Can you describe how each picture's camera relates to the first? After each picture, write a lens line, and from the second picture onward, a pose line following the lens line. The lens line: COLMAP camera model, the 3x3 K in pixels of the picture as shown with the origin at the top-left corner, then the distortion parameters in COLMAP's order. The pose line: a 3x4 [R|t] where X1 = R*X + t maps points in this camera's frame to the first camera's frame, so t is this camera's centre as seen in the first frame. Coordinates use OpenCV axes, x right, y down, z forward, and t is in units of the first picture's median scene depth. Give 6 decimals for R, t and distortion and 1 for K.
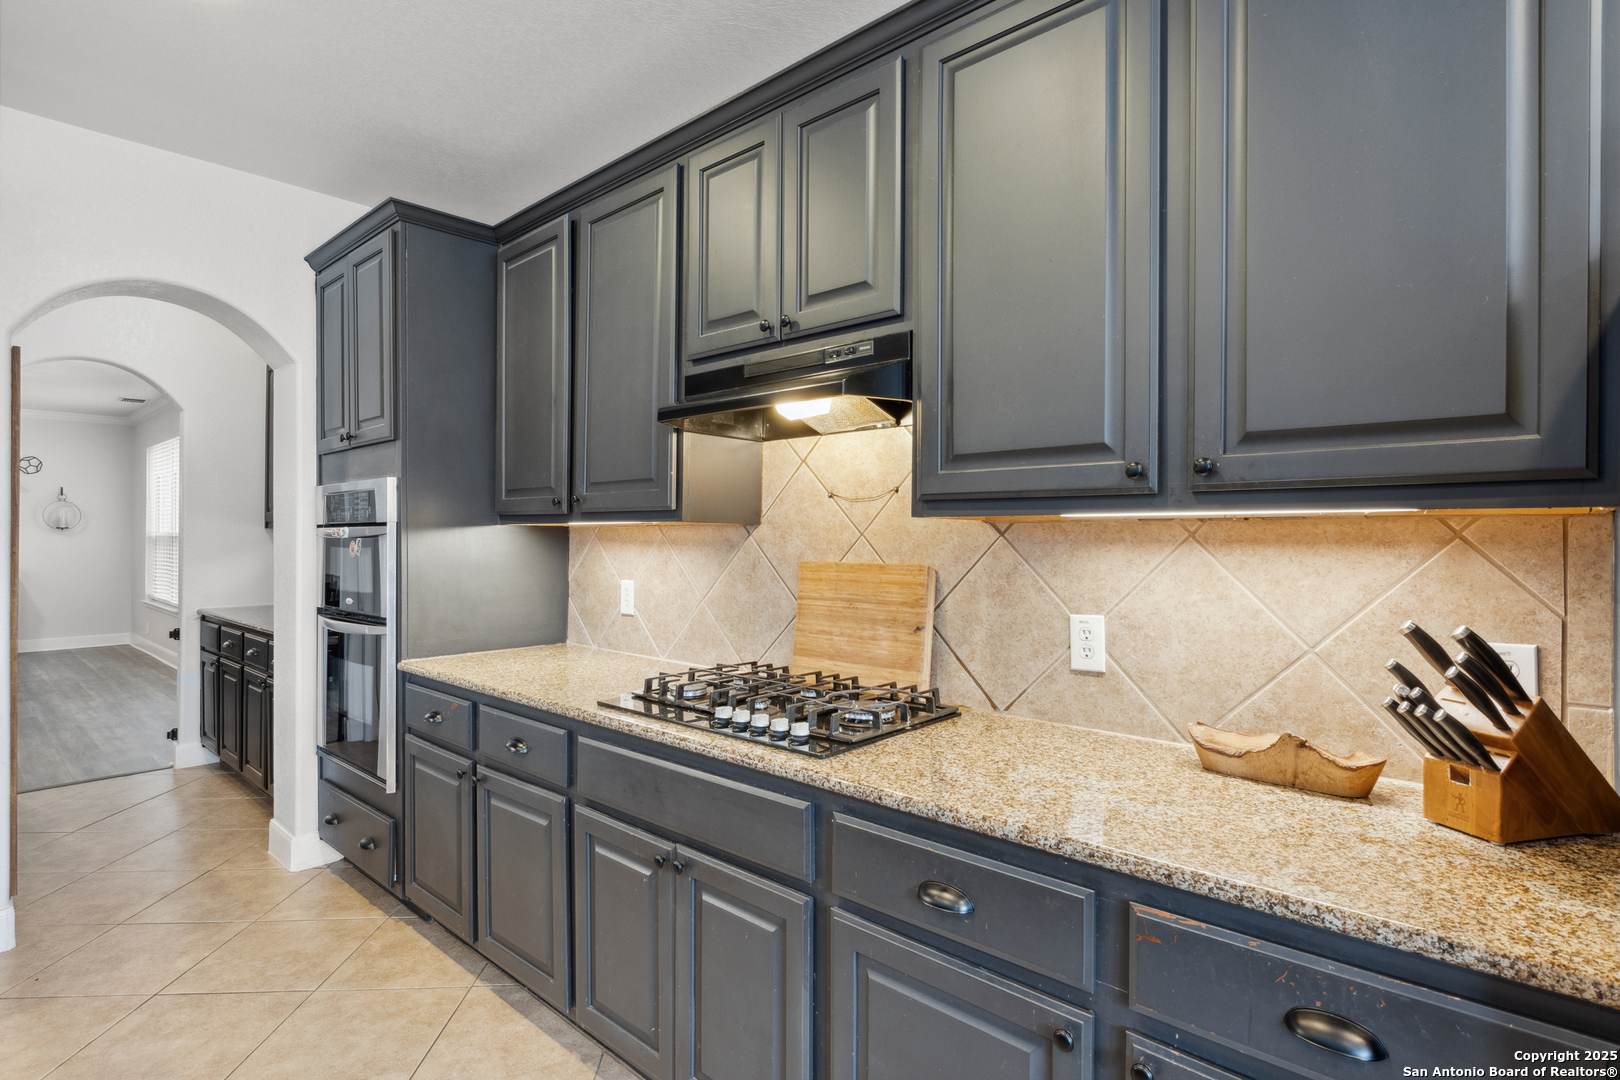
lens RADIAL K [[825.1, 0, 813.8], [0, 825.1, 539.0], [0, 0, 1]] dist [-0.021124, 0.000010]
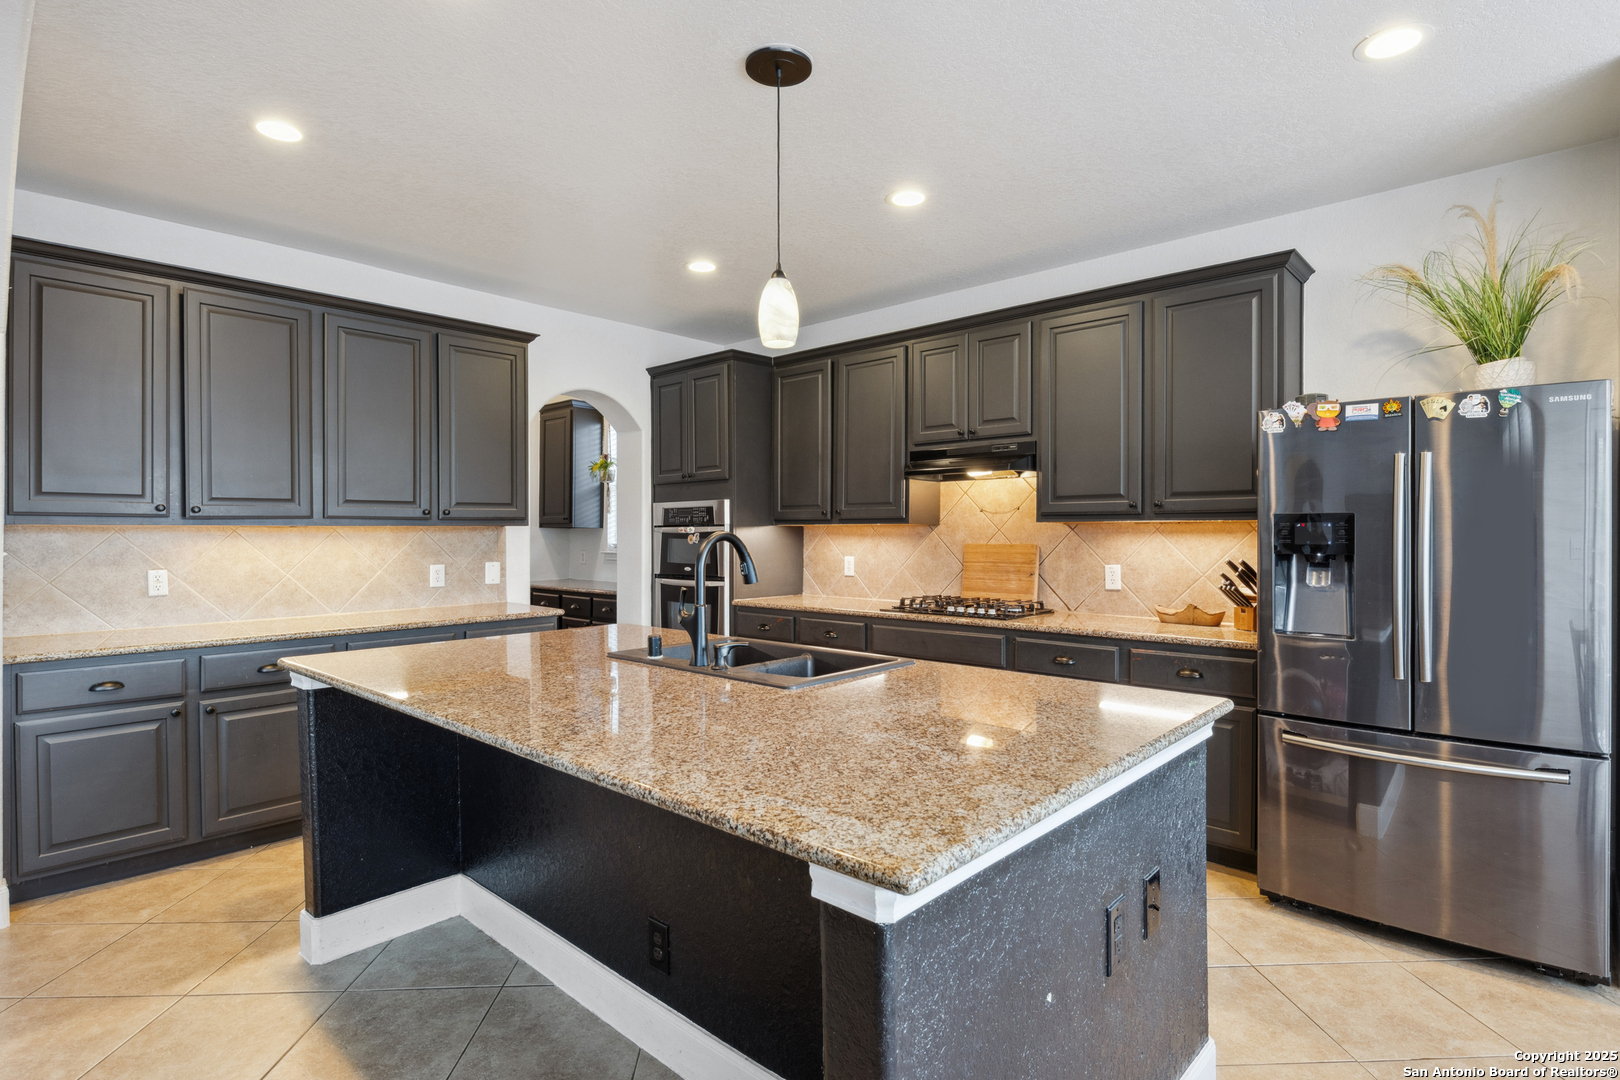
lens RADIAL K [[825.1, 0, 807.7], [0, 825.1, 537.0], [0, 0, 1]] dist [-0.021124, 0.000010]
pose [[0.999880, -0.001190, -0.015427, -0.437557], [0.001168, 0.999998, -0.001441, 0.015848], [0.015428, 0.001422, 0.999880, -1.183778]]
